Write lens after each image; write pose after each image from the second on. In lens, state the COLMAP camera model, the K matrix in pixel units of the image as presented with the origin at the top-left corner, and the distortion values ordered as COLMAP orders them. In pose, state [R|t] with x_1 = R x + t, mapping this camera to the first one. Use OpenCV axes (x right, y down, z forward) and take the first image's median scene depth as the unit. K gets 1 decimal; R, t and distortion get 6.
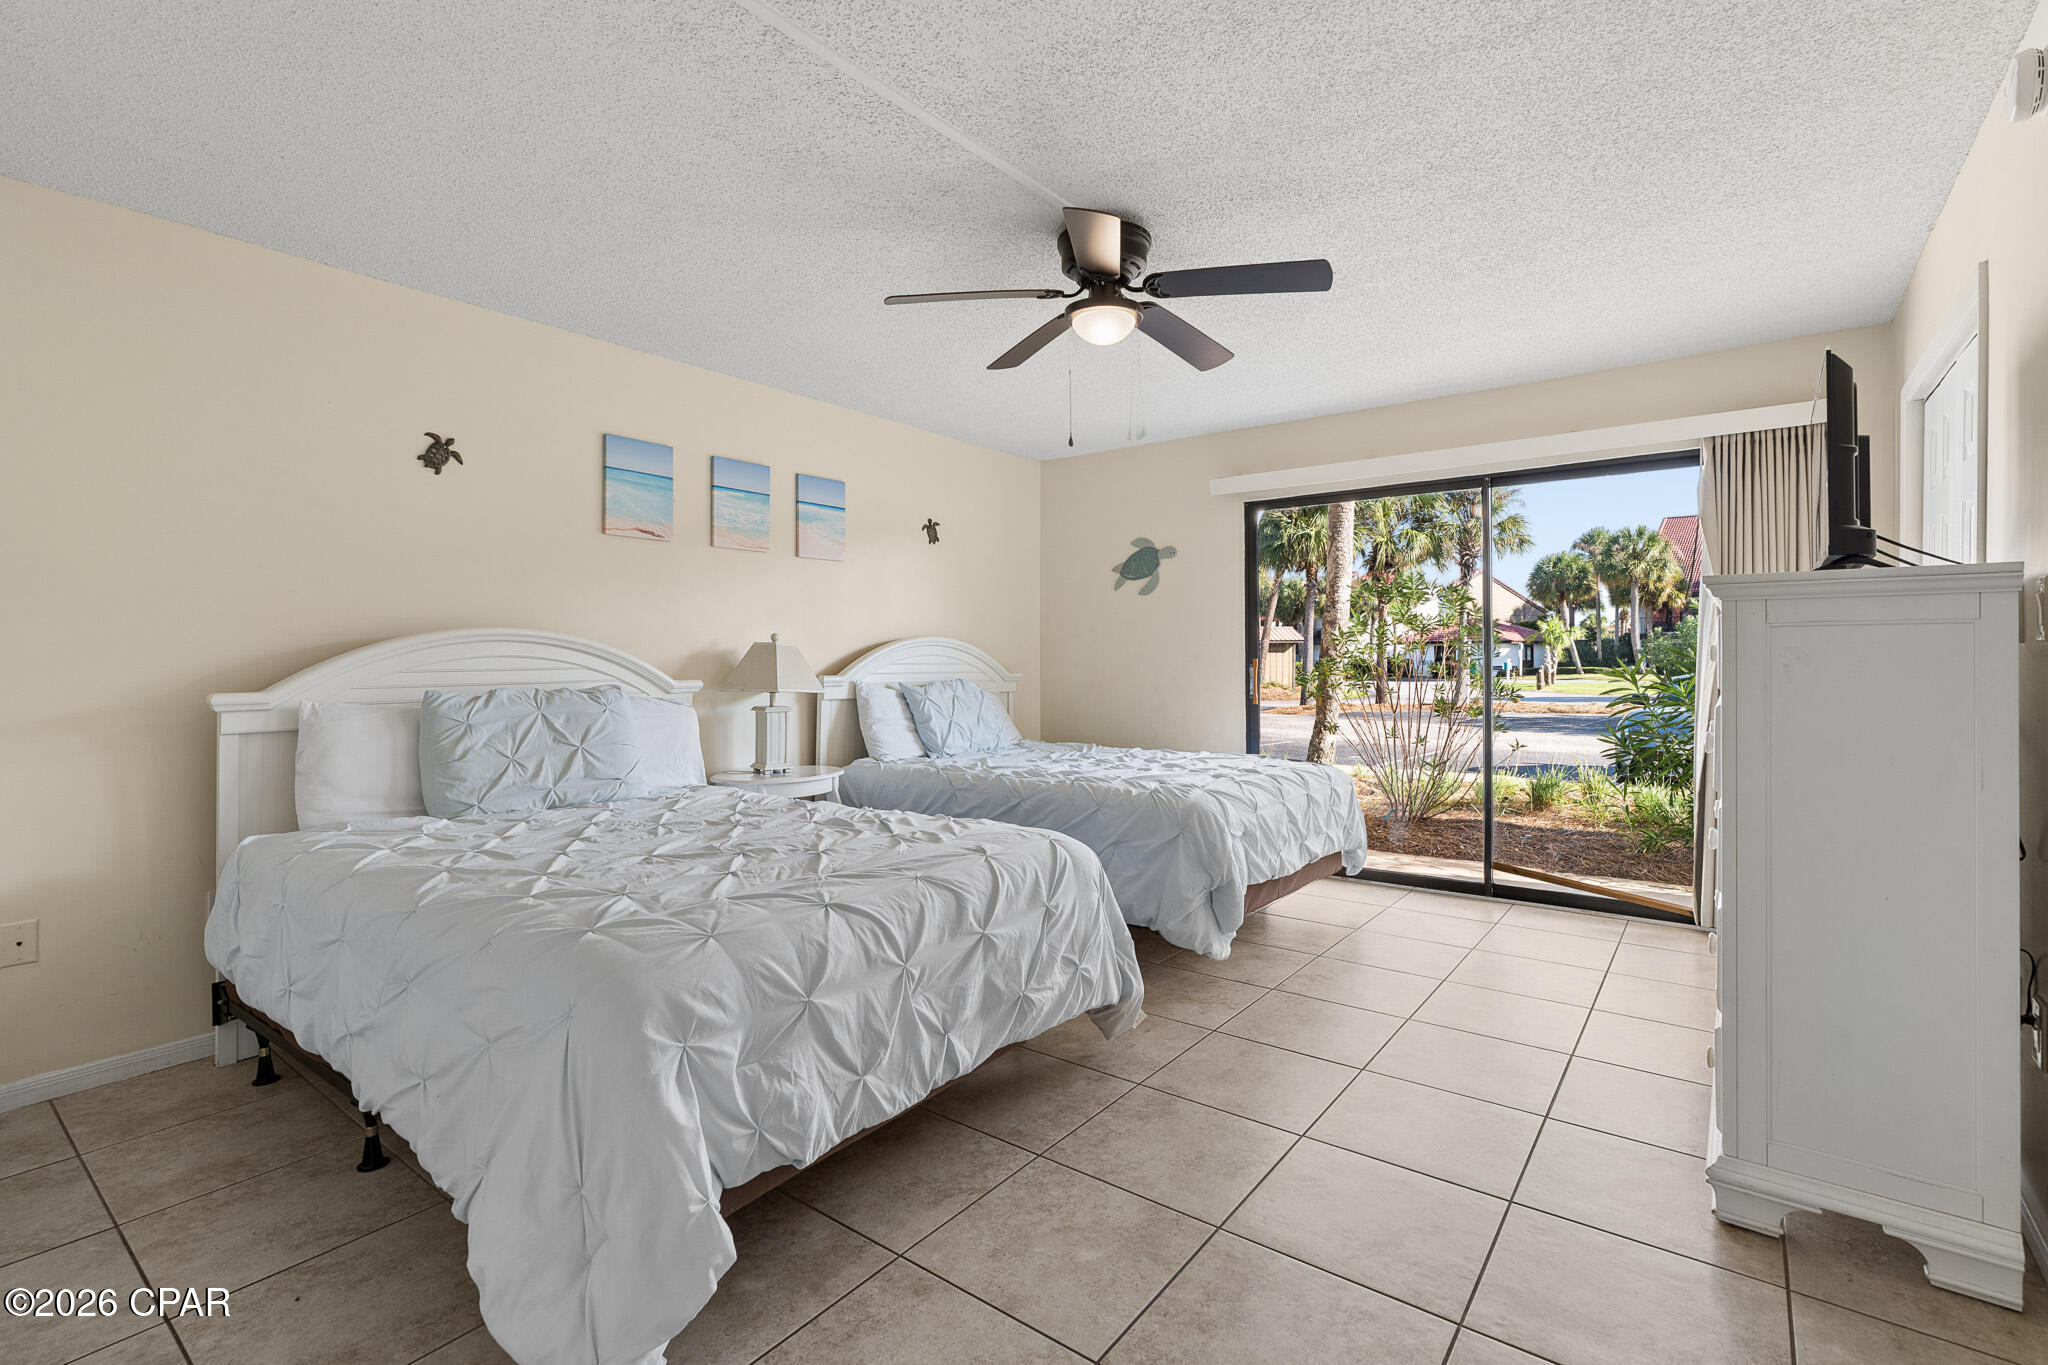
lens RADIAL K [[922.1, 0, 1036.1], [0, 922.1, 664.3], [0, 0, 1]] dist [-0.006940, 0.003072]
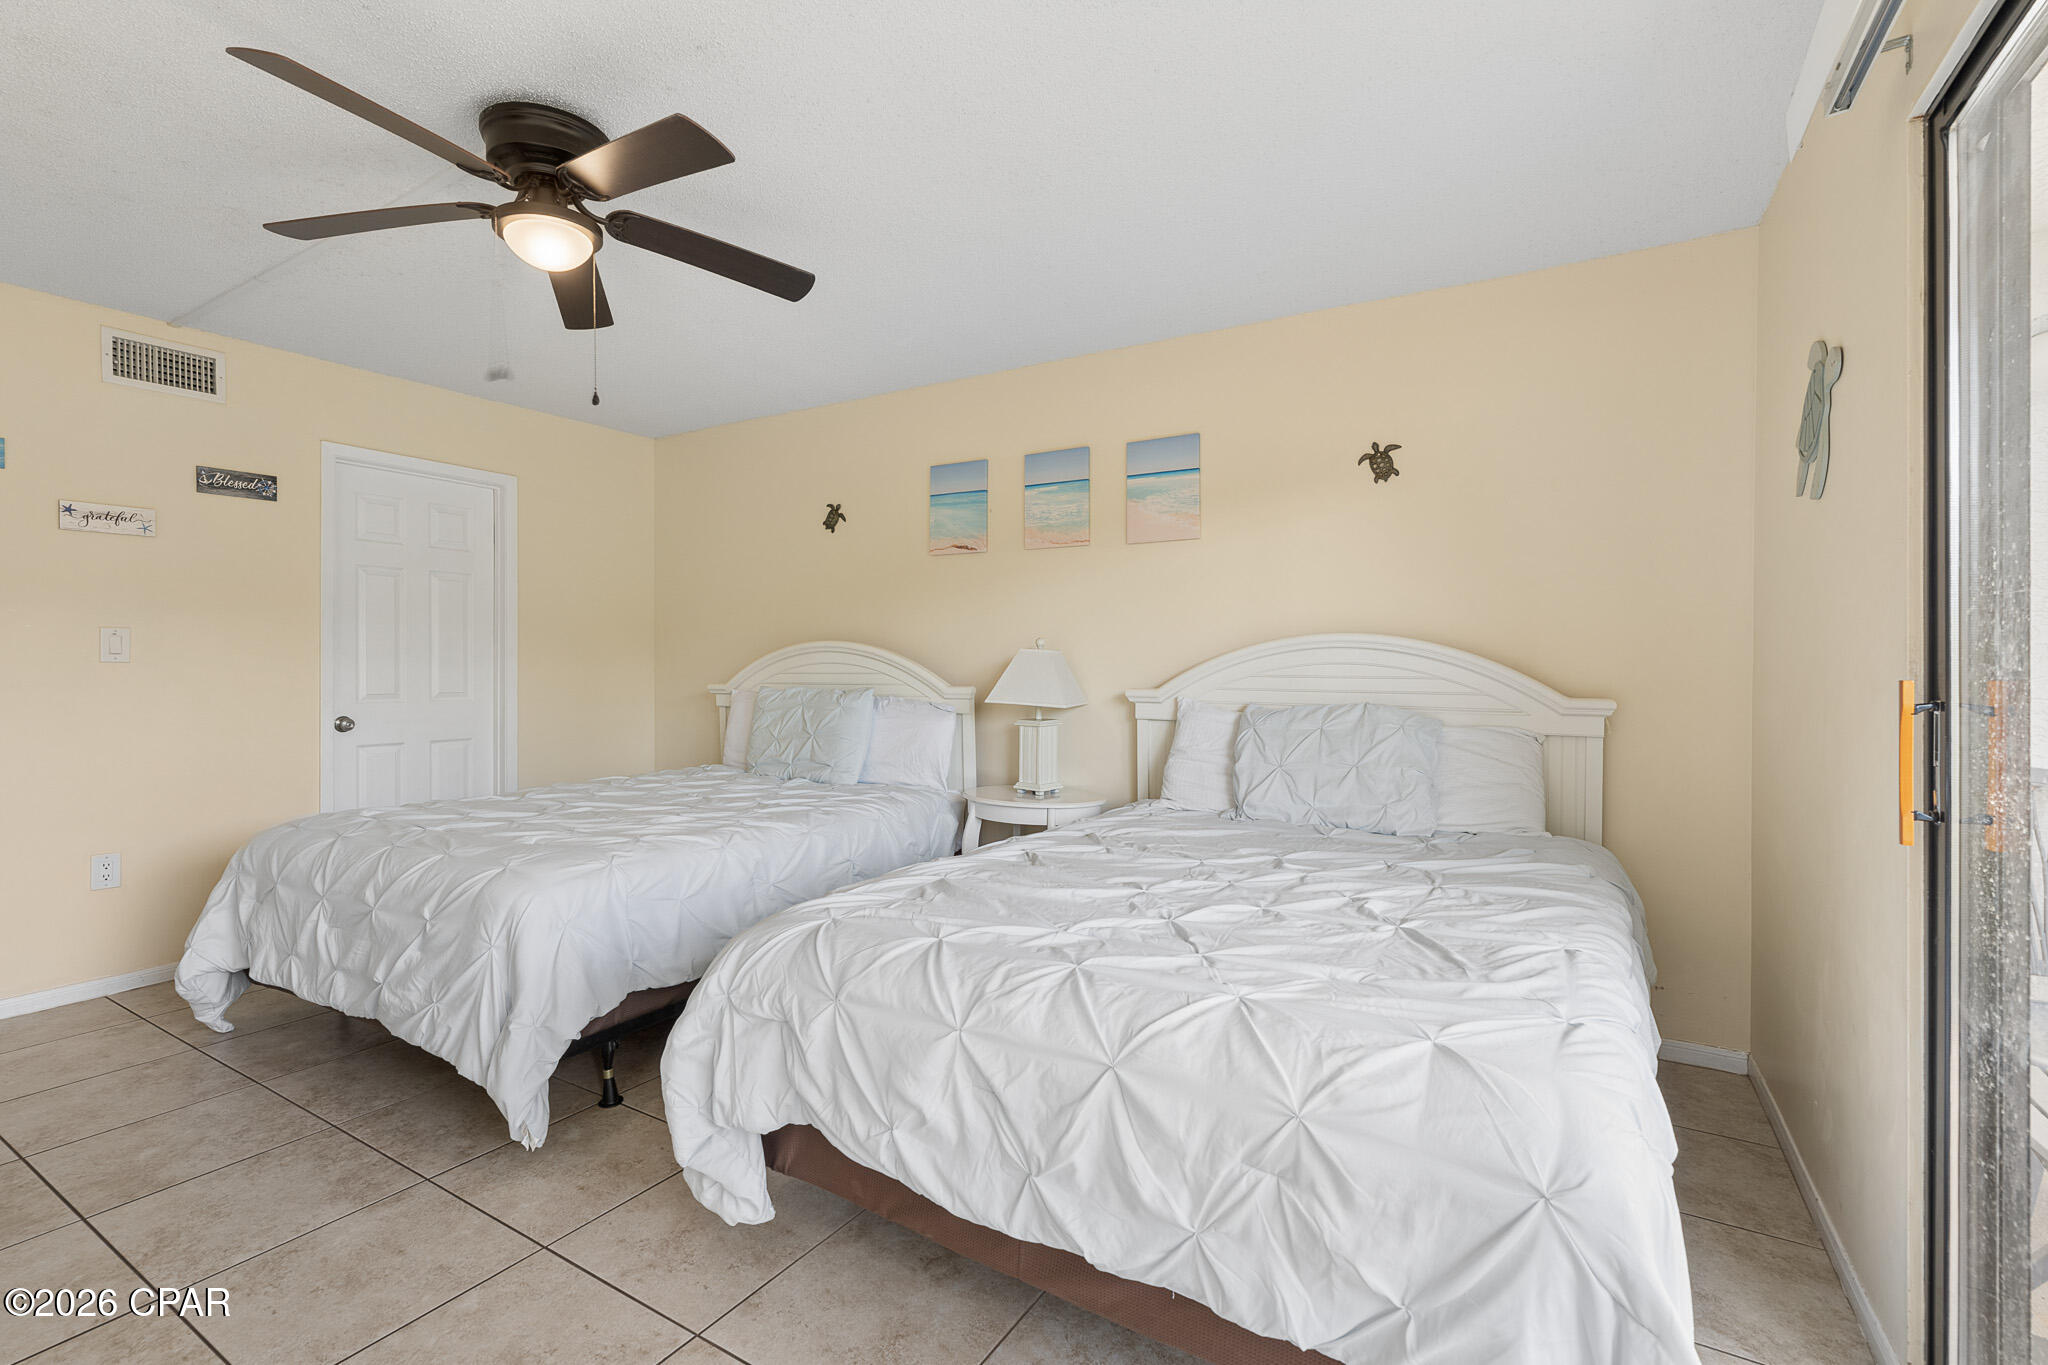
lens RADIAL K [[922.1, 0, 1031.4], [0, 922.1, 678.7], [0, 0, 1]] dist [-0.006940, 0.003072]
pose [[0.104506, 0.027637, -0.994140, 0.656033], [-0.006215, 0.999612, 0.027136, -0.019666], [0.994505, 0.003342, 0.104637, 0.962954]]
